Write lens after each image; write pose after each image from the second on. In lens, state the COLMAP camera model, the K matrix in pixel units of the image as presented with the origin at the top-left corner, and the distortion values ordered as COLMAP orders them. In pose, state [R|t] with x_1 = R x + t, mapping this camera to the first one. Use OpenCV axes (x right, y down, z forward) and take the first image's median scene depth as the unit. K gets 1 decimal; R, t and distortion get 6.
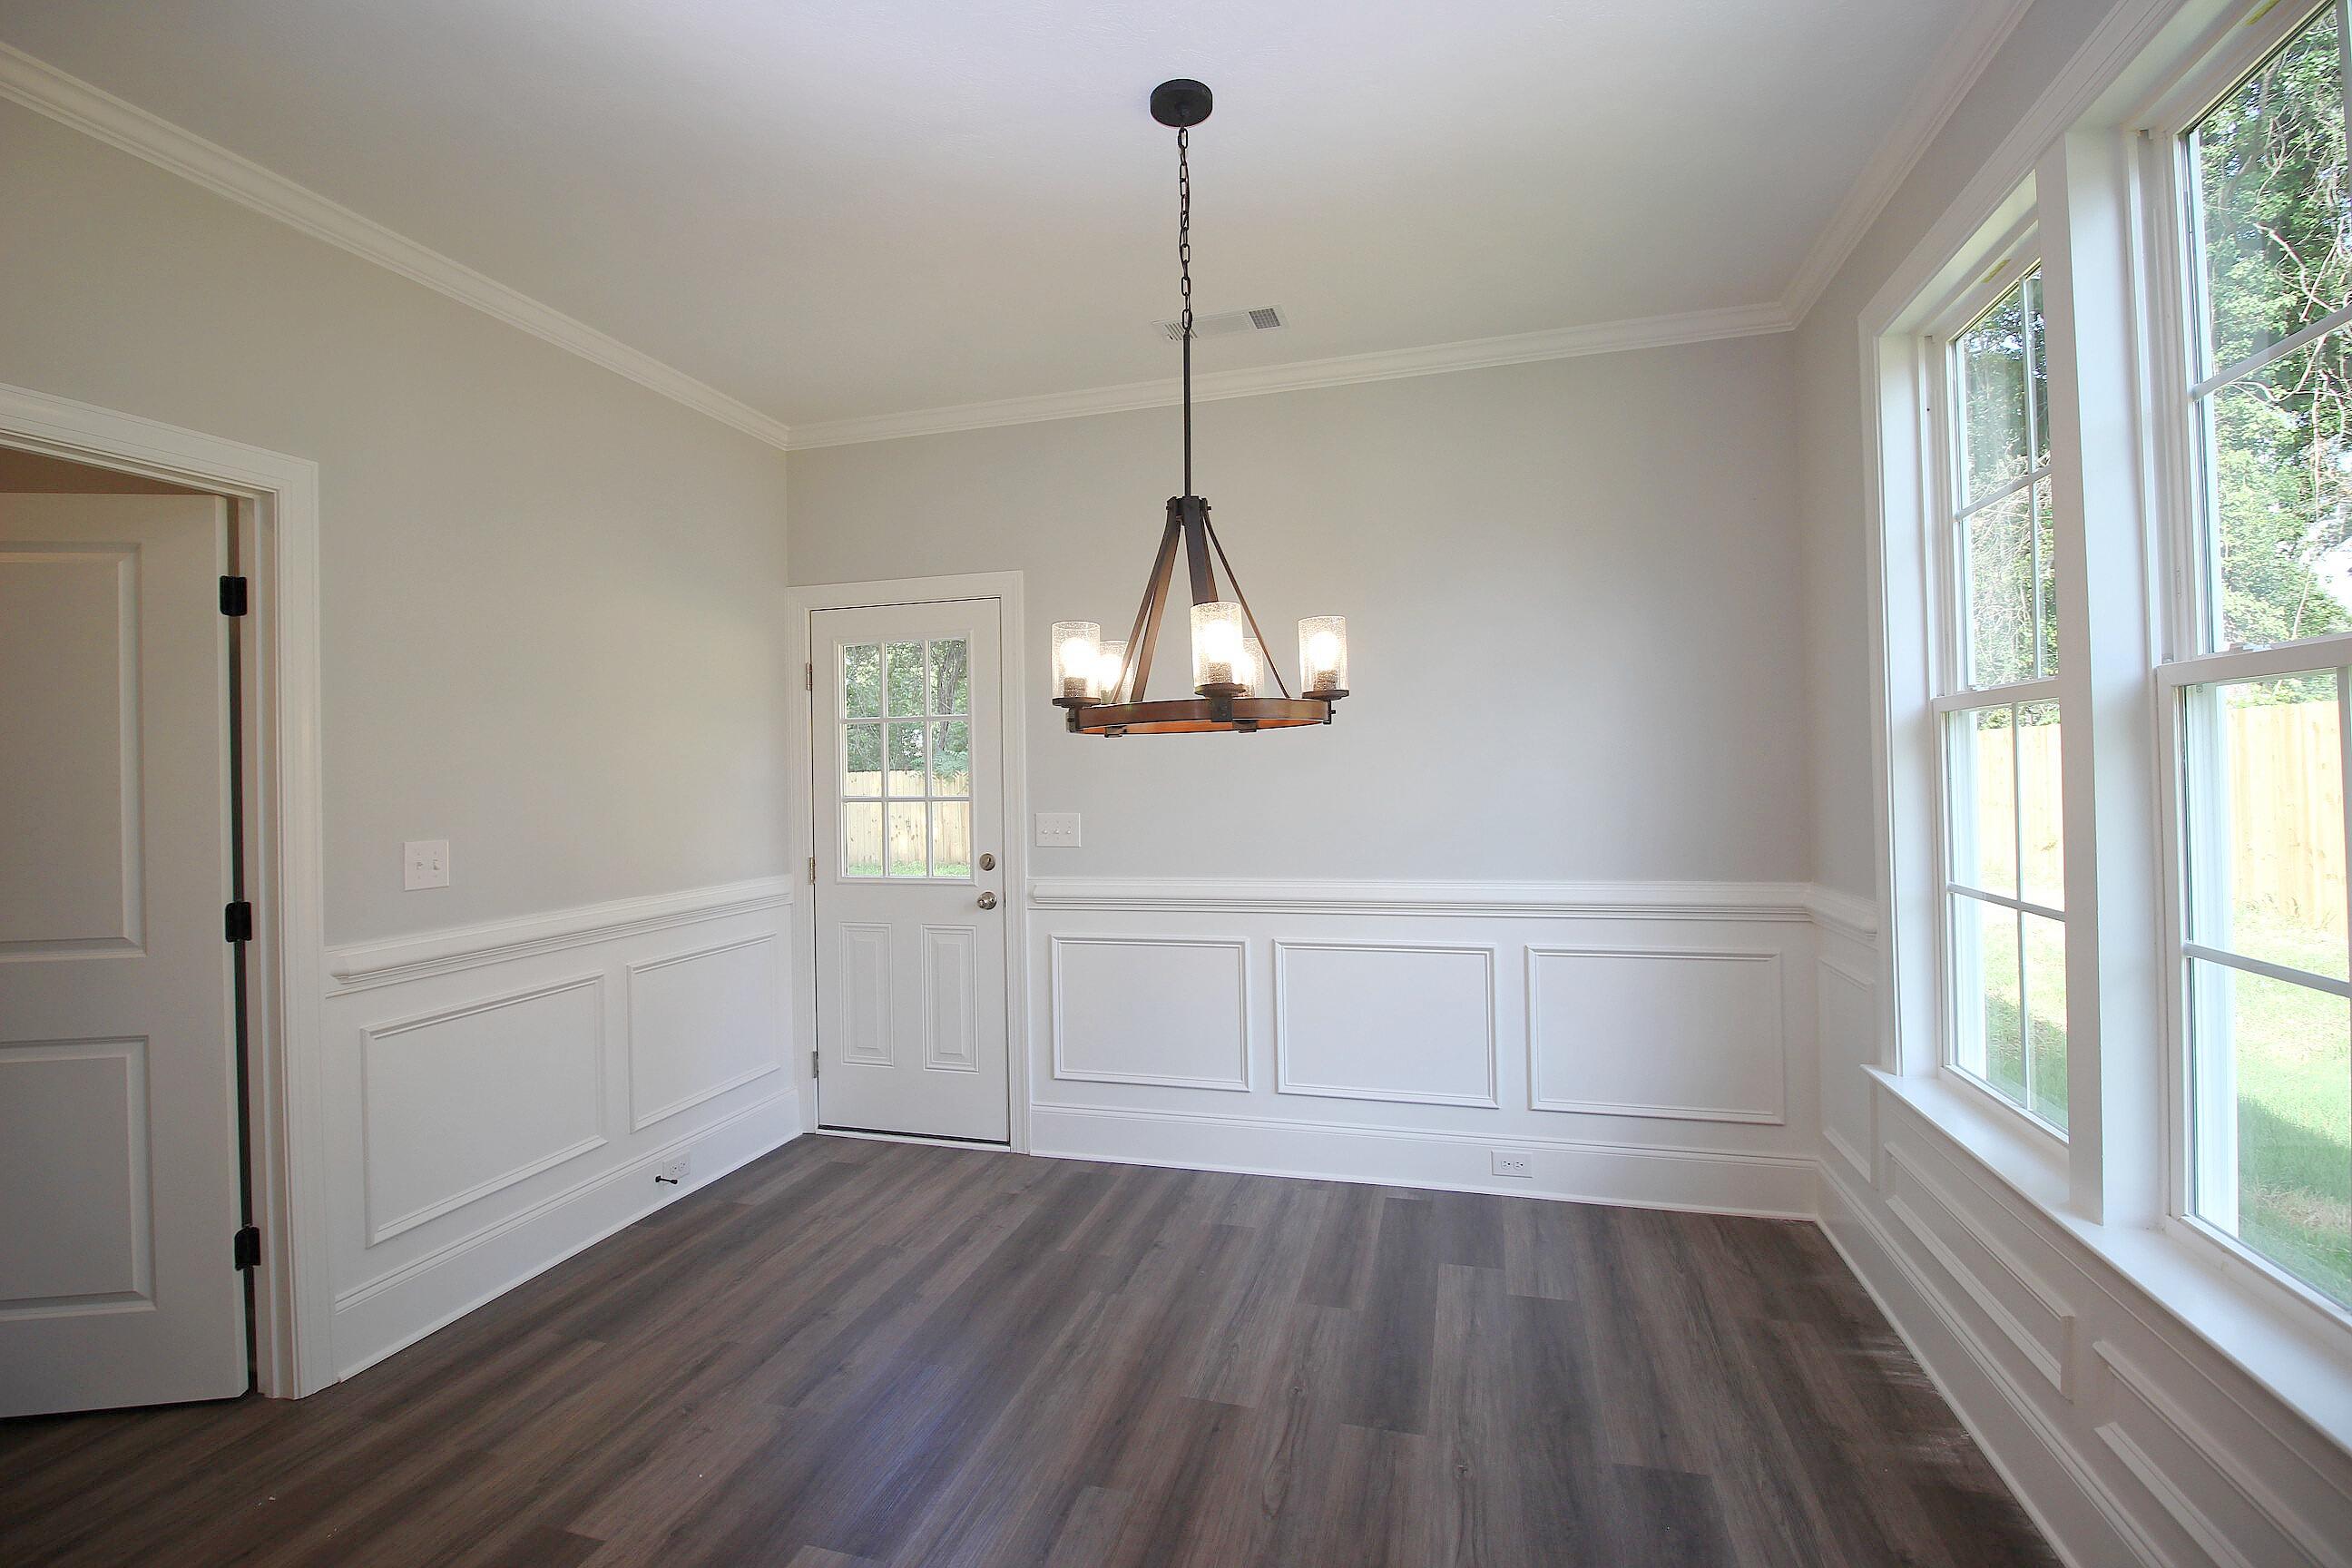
lens RADIAL K [[1089.1, 0, 1146.3], [0, 1089.1, 767.5], [0, 0, 1]] dist [-0.001302, -0.008066]
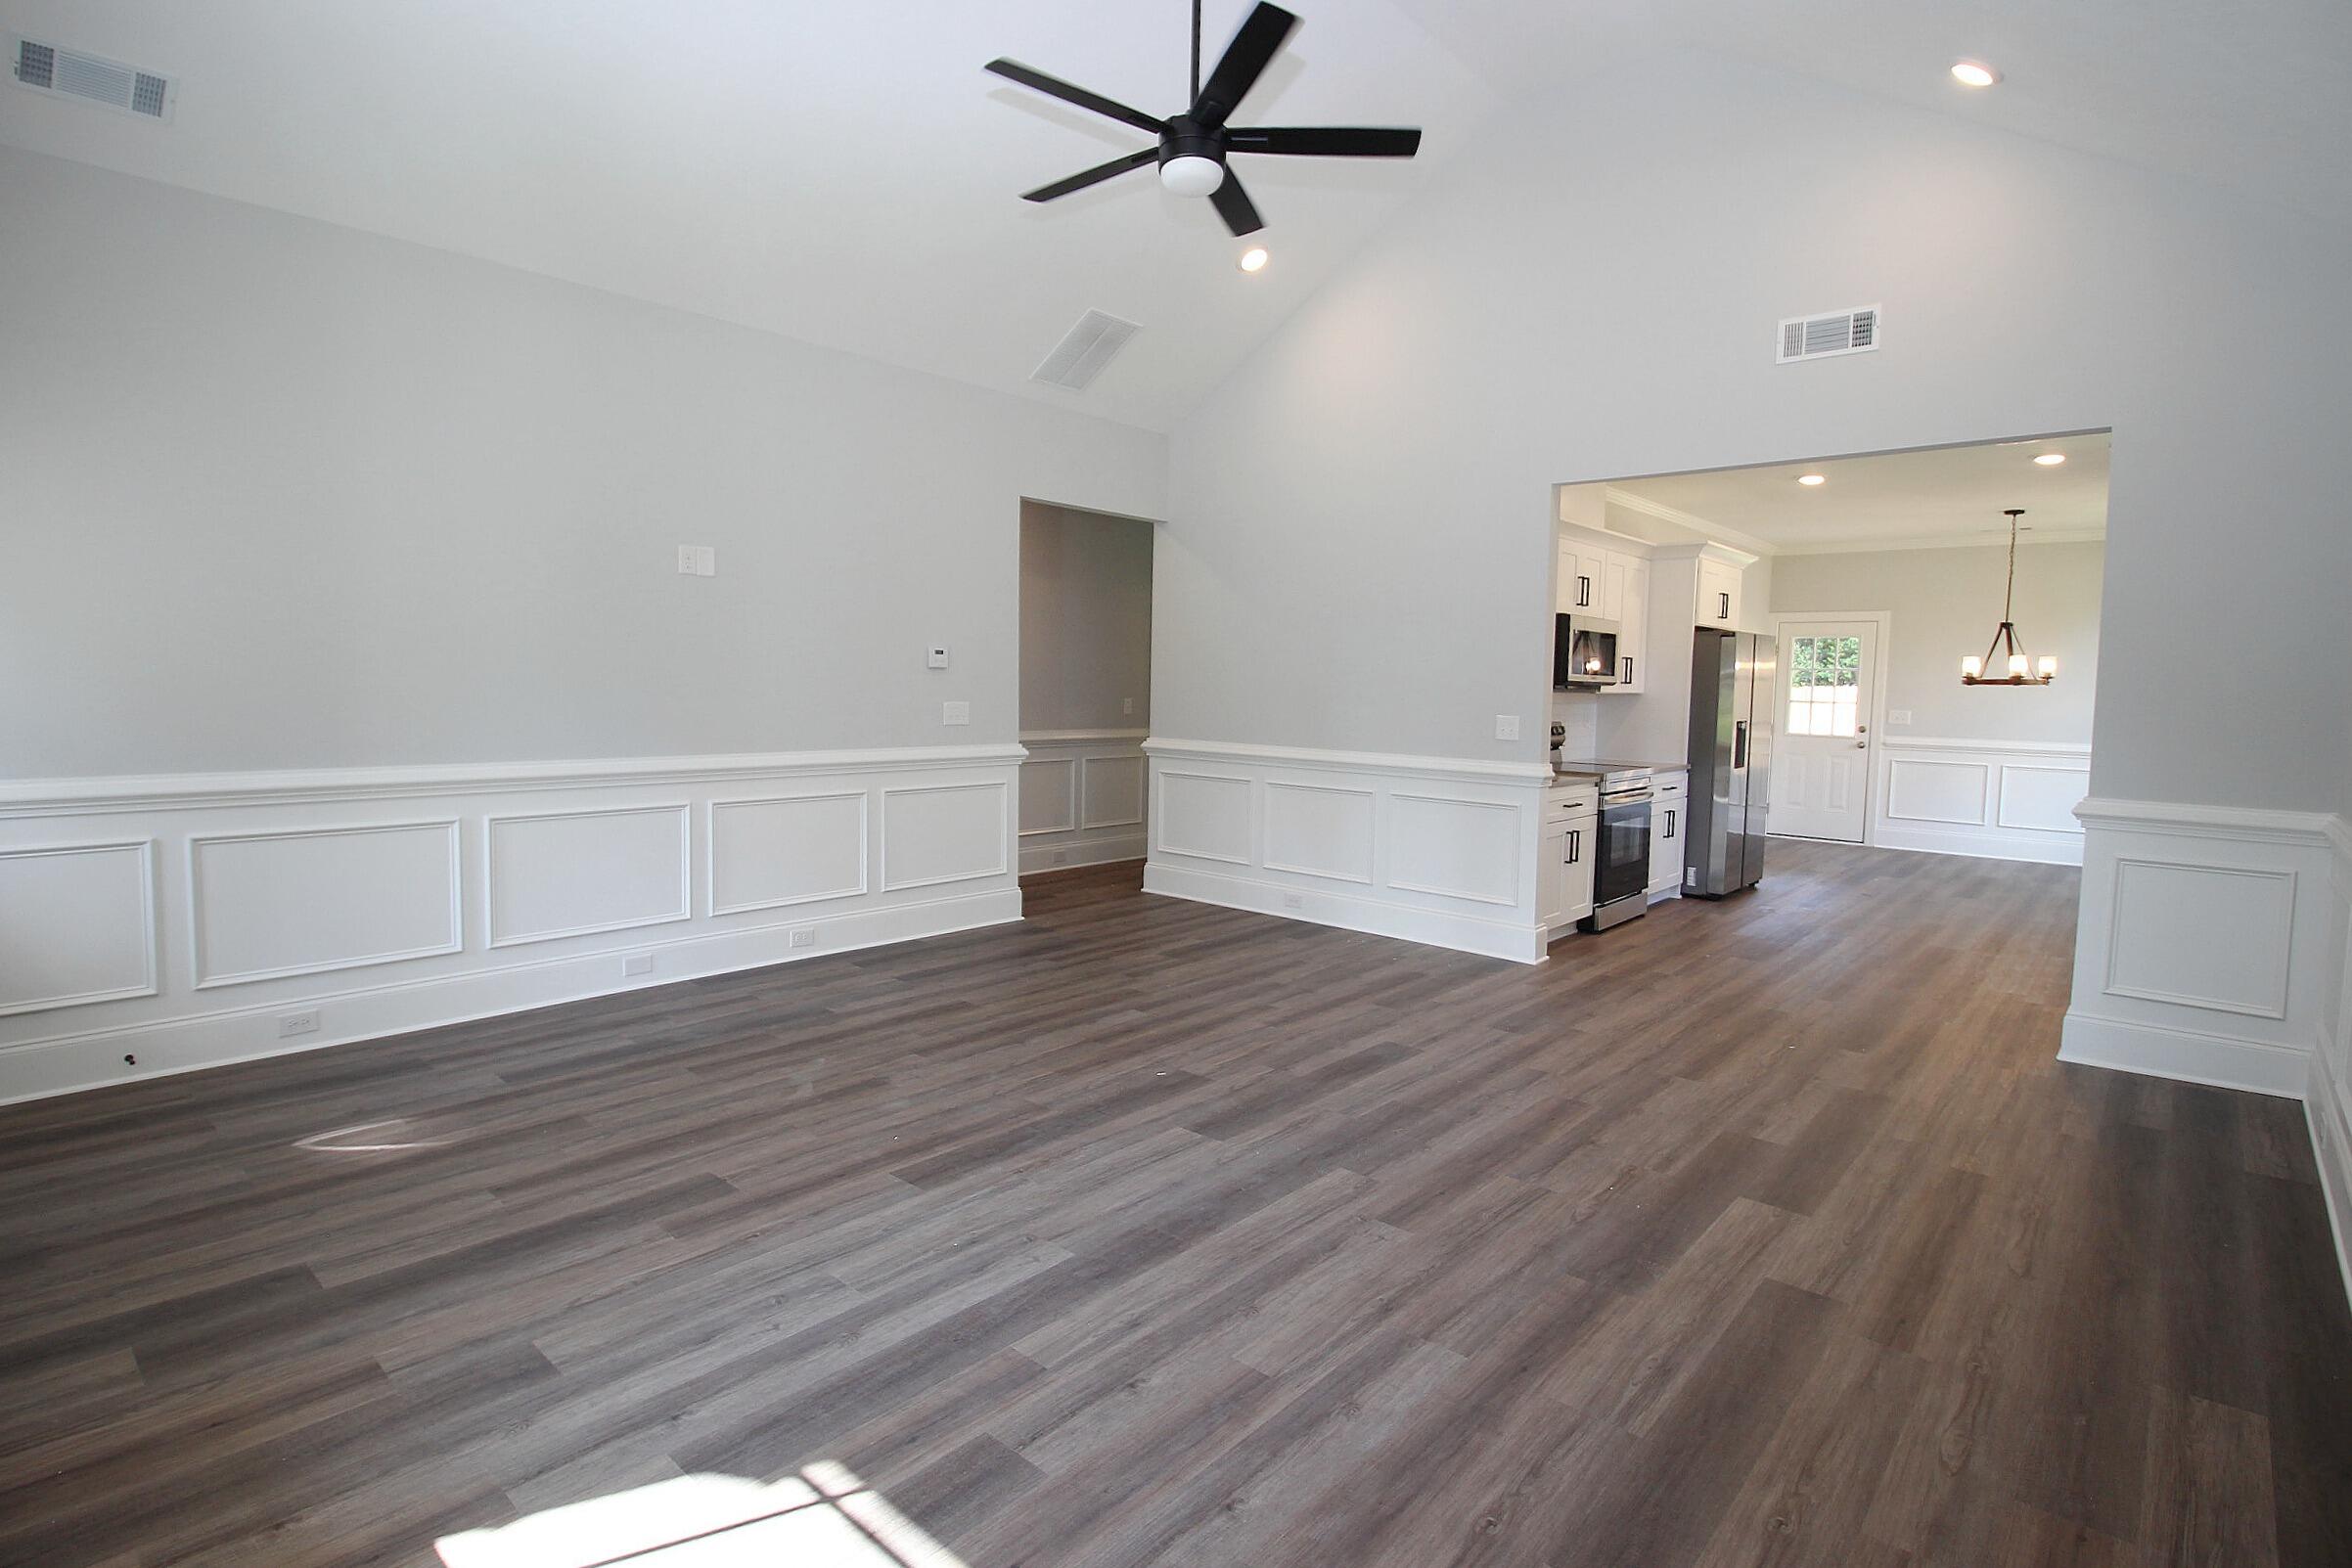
lens RADIAL K [[1166.8, 0, 1167.0], [0, 1166.8, 763.6], [0, 0, 1]] dist [-0.001661, -0.002000]
pose [[0.906327, 0.071035, -0.416564, -0.641101], [-0.039394, 0.995680, 0.084078, 0.006121], [0.420737, -0.059792, 0.905210, -2.818210]]
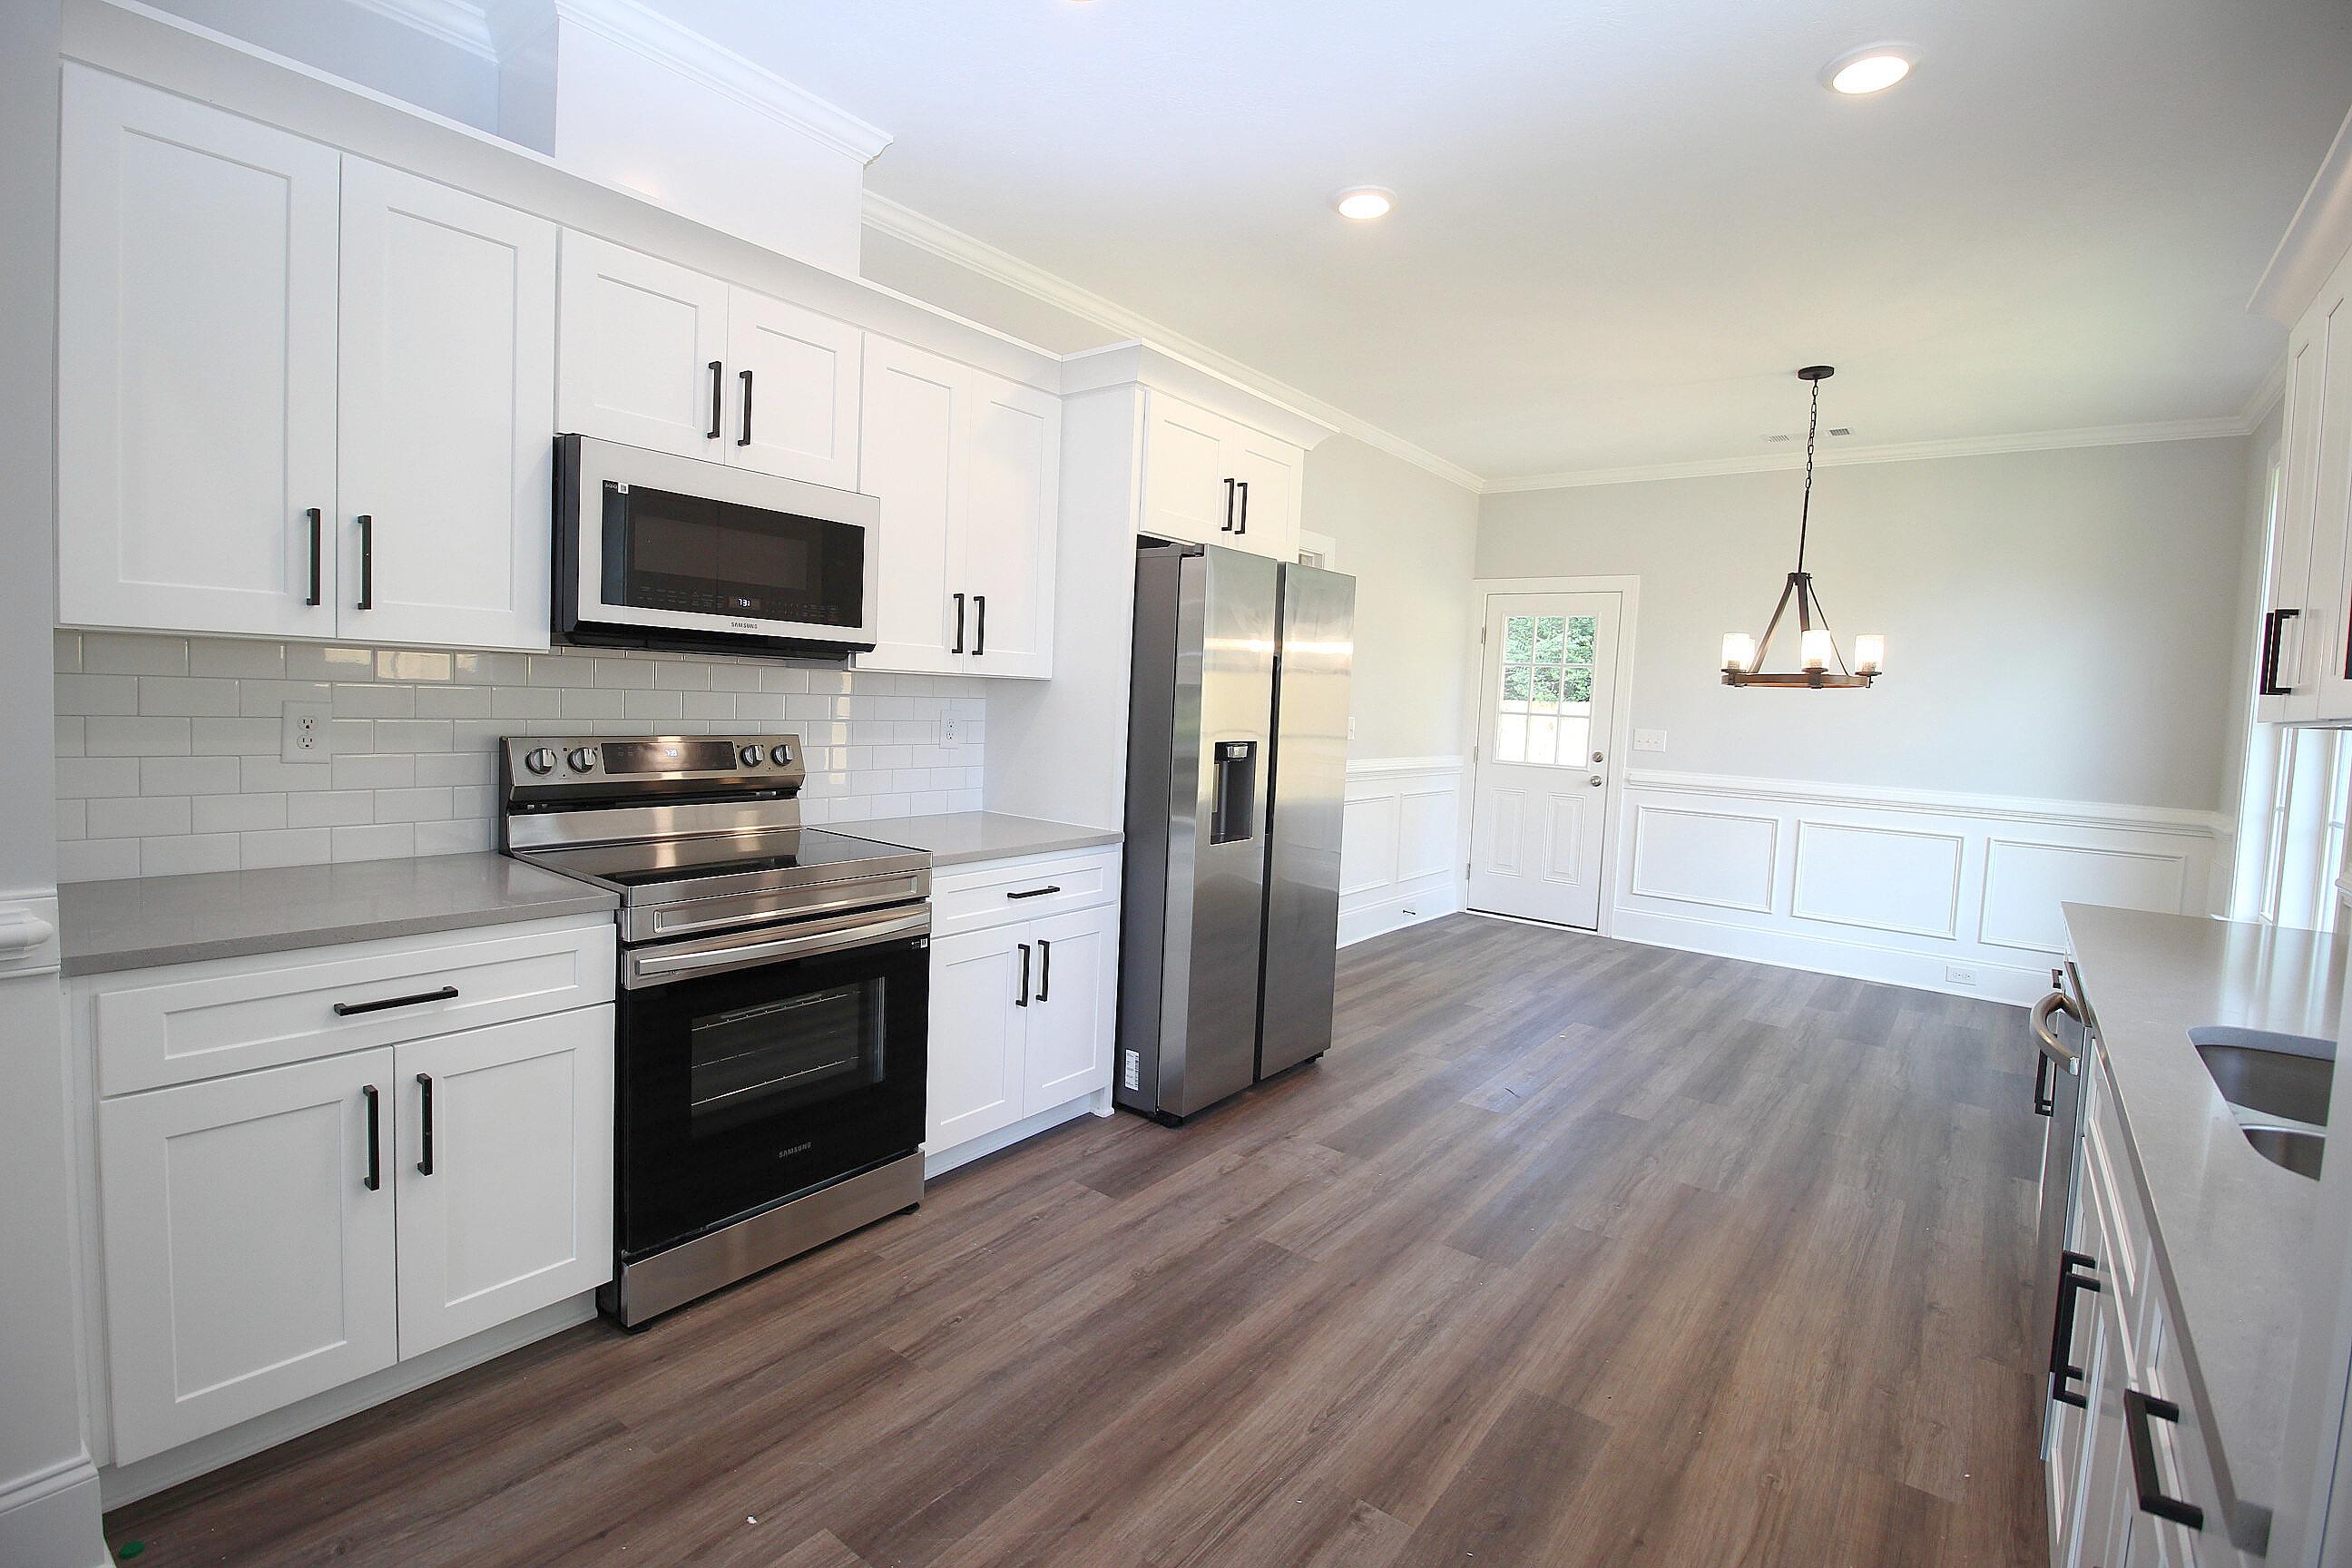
lens RADIAL K [[1089.1, 0, 1146.3], [0, 1089.1, 767.5], [0, 0, 1]] dist [-0.001302, -0.008066]
pose [[0.926970, 0.086589, -0.365005, -0.241110], [-0.061884, 0.994962, 0.078870, 0.022558], [0.369995, -0.050522, 0.927659, -1.013375]]
